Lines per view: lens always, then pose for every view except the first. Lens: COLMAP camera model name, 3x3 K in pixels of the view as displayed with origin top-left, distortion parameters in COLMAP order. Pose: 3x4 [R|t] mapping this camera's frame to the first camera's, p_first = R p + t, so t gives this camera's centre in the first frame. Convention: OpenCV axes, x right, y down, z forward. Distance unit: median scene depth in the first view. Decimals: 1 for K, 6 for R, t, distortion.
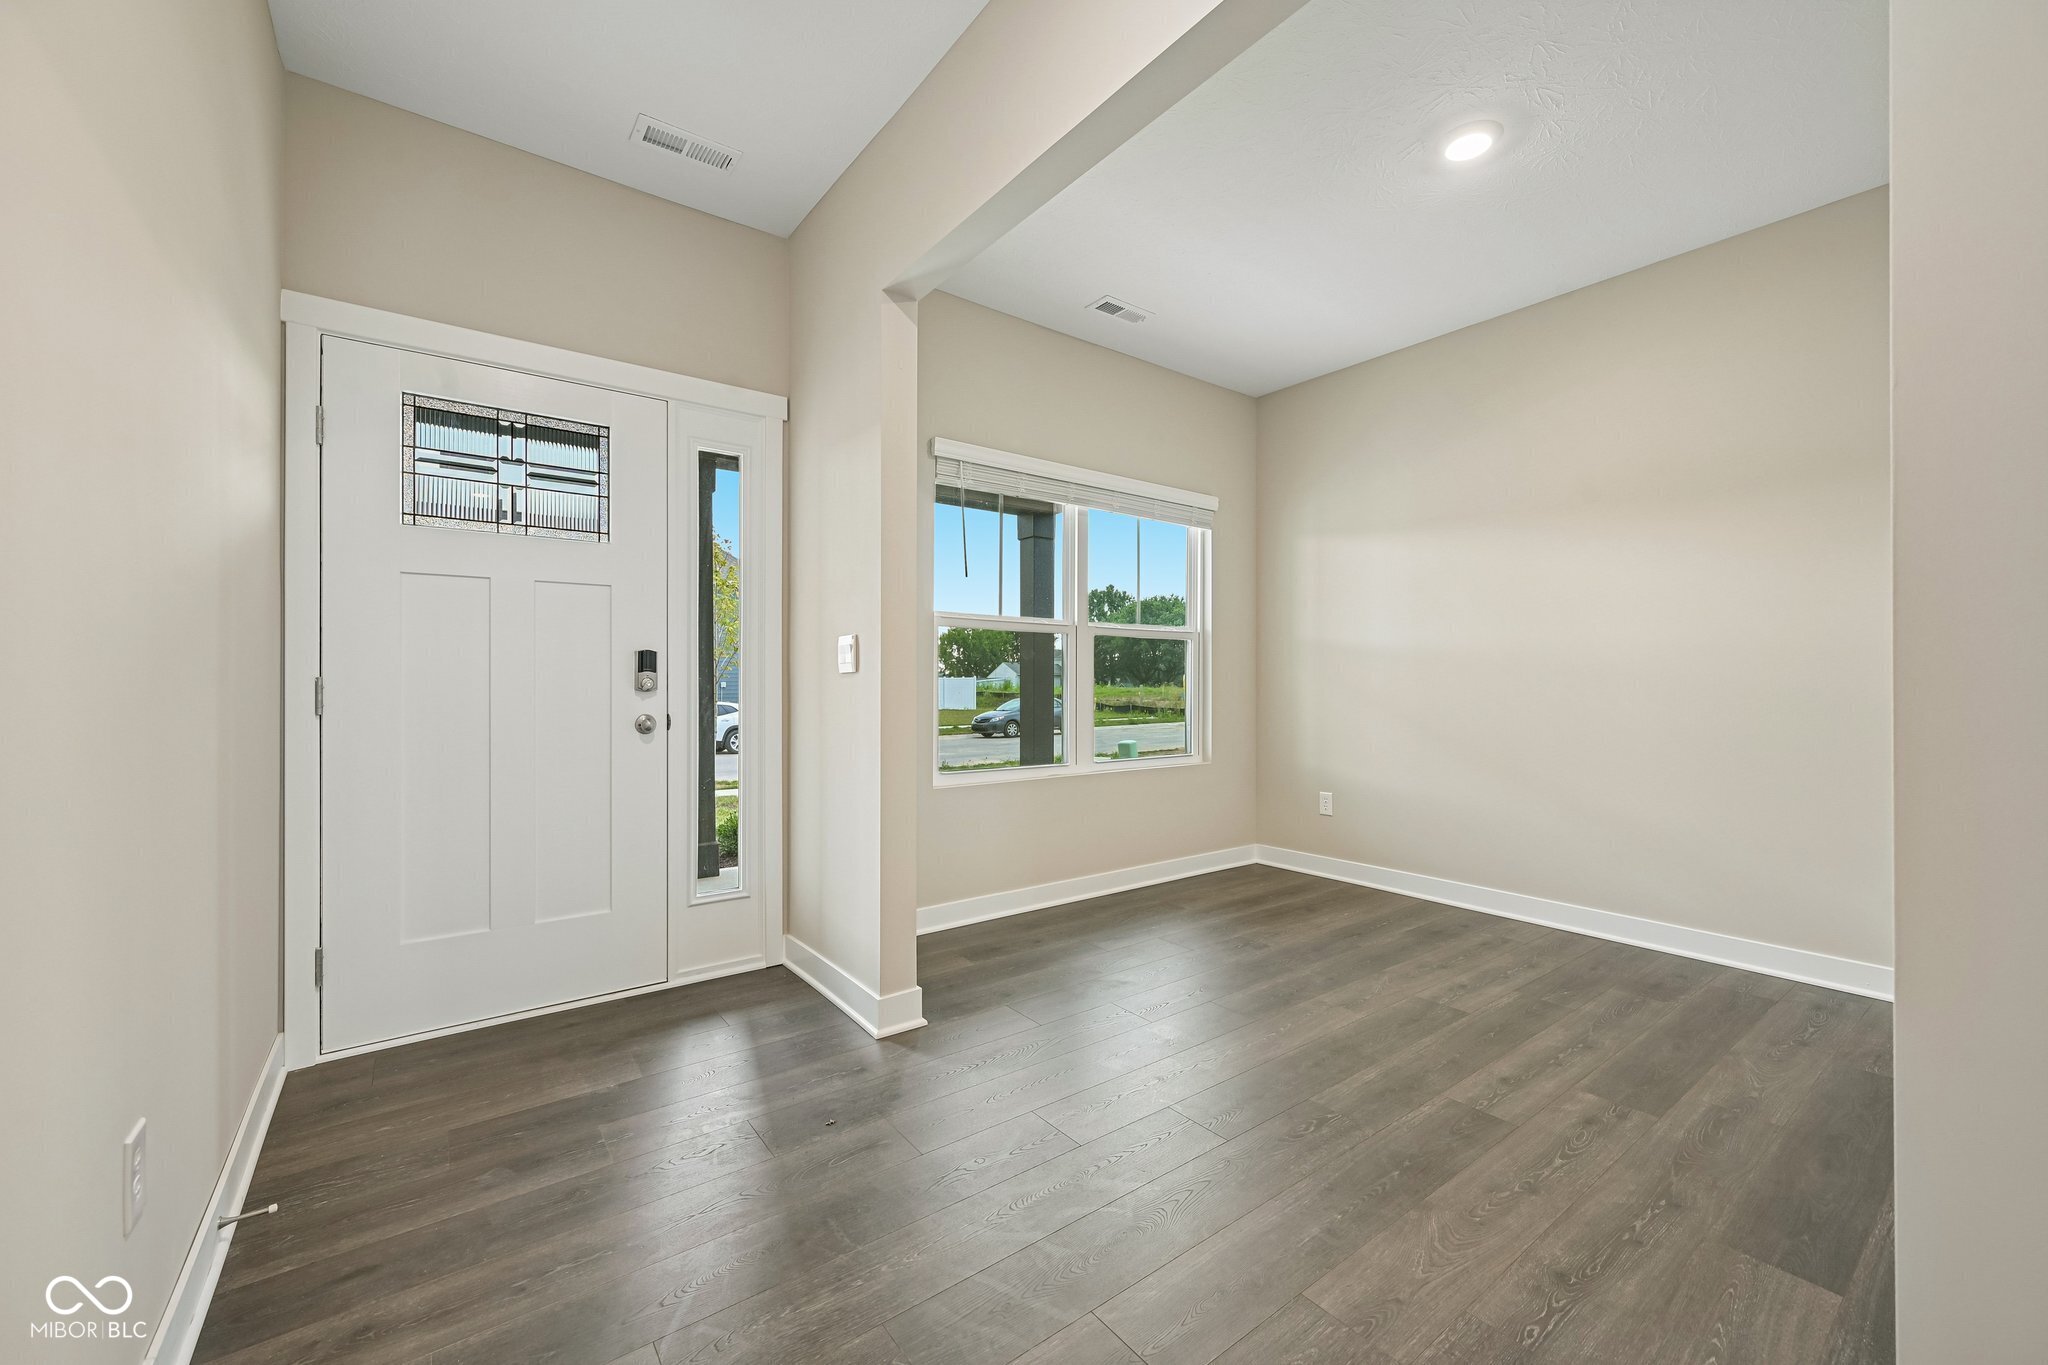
lens RADIAL K [[810.4, 0, 1019.2], [0, 810.4, 674.8], [0, 0, 1]] dist [0.010728, 0.000698]
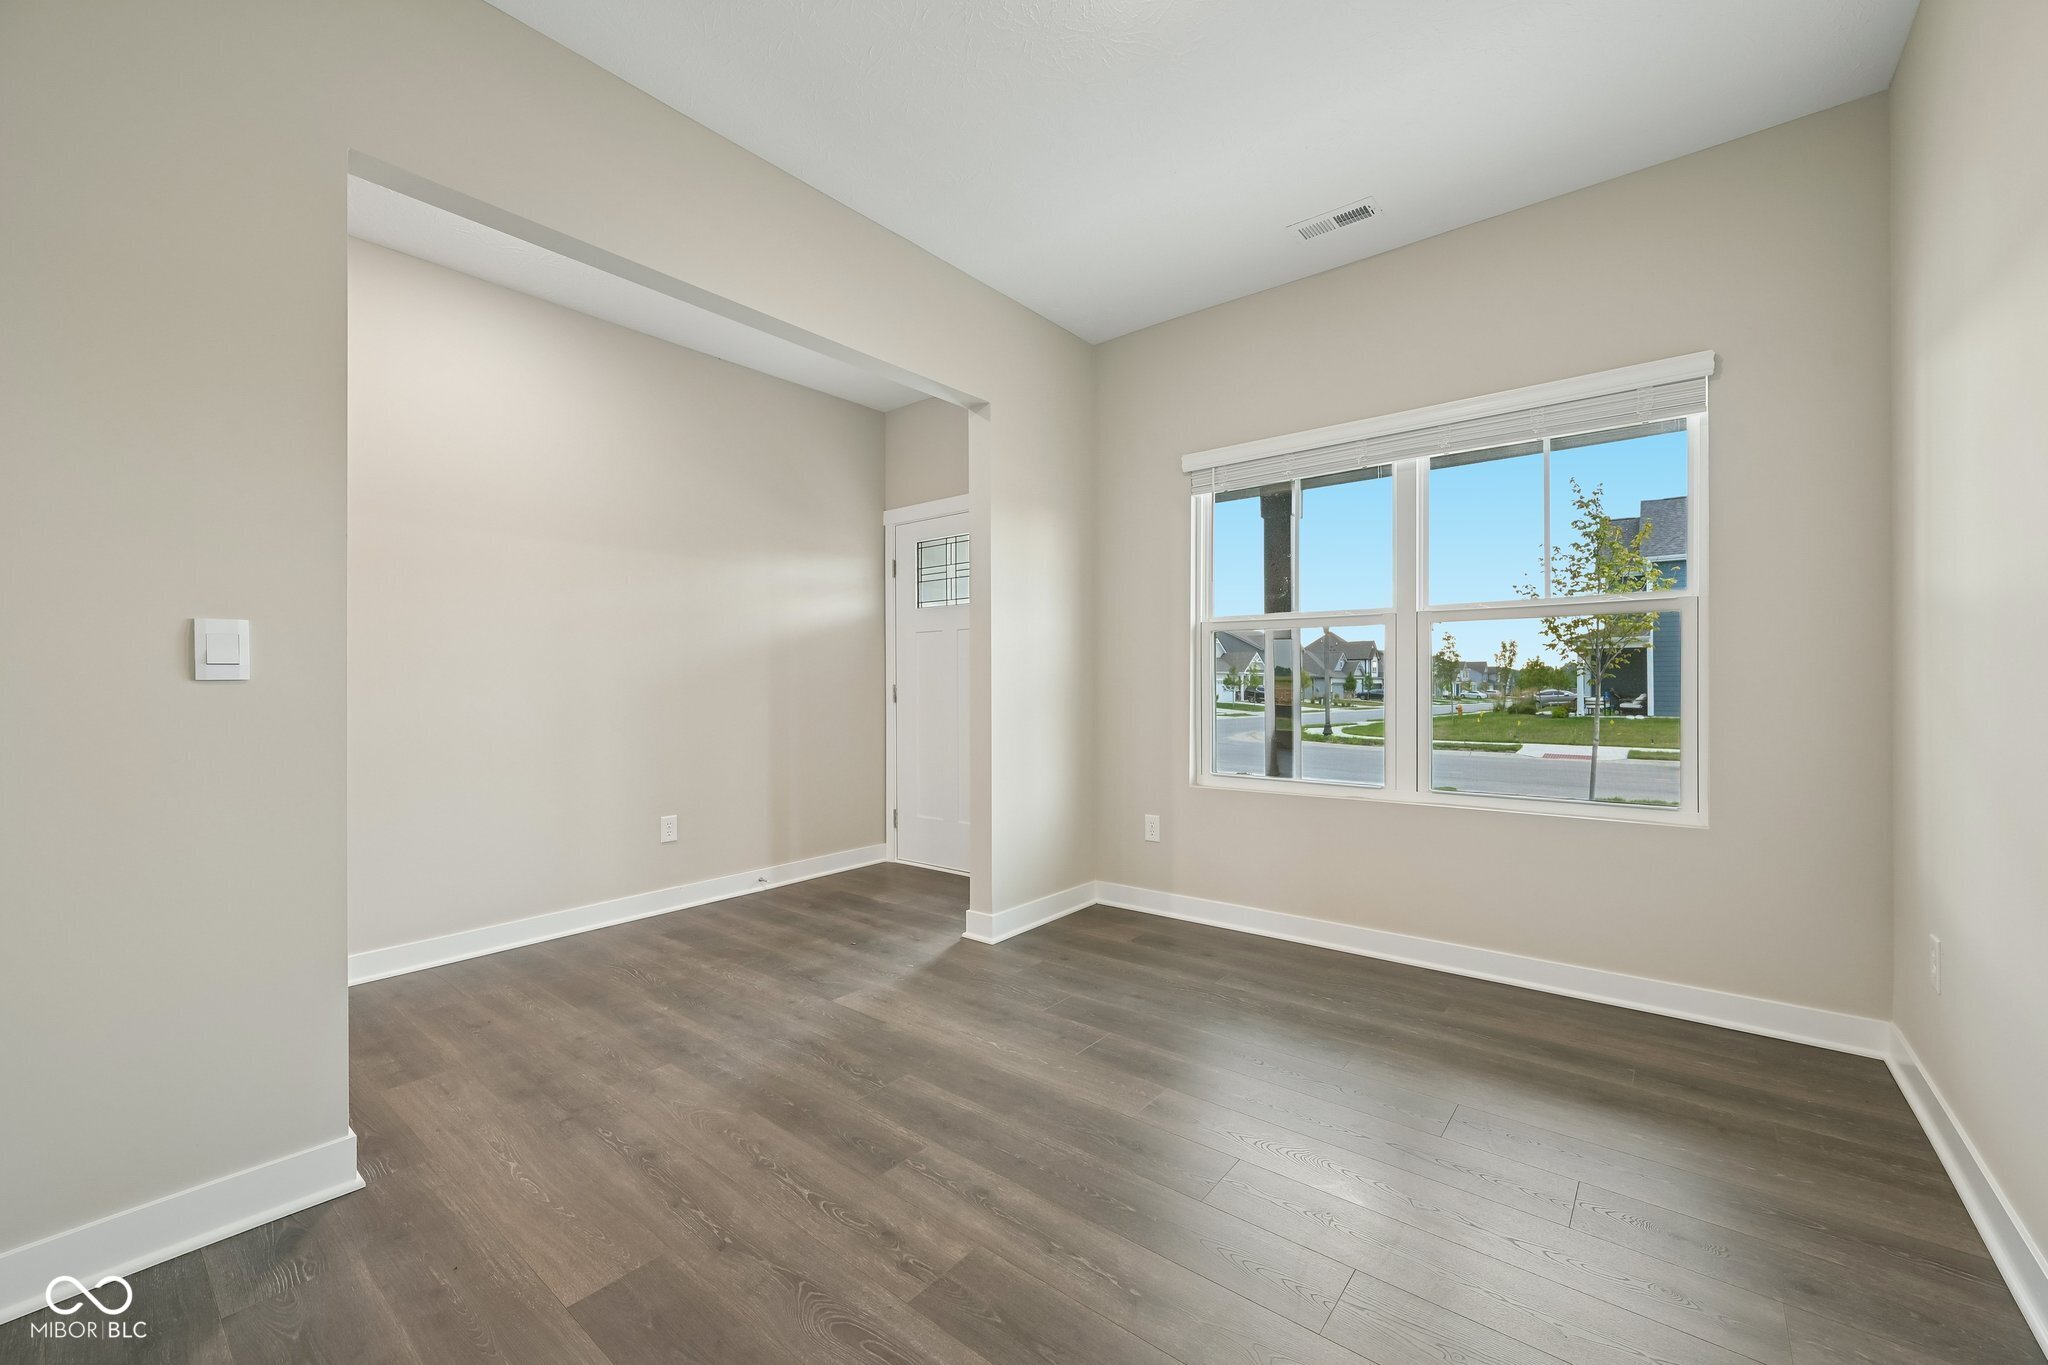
lens RADIAL K [[810.4, 0, 1012.6], [0, 810.4, 690.6], [0, 0, 1]] dist [0.010728, 0.000698]
pose [[0.227024, -0.008145, -0.973855, 1.419785], [-0.014040, 0.999834, -0.011635, 0.041654], [0.973788, 0.016314, 0.226872, 0.897119]]
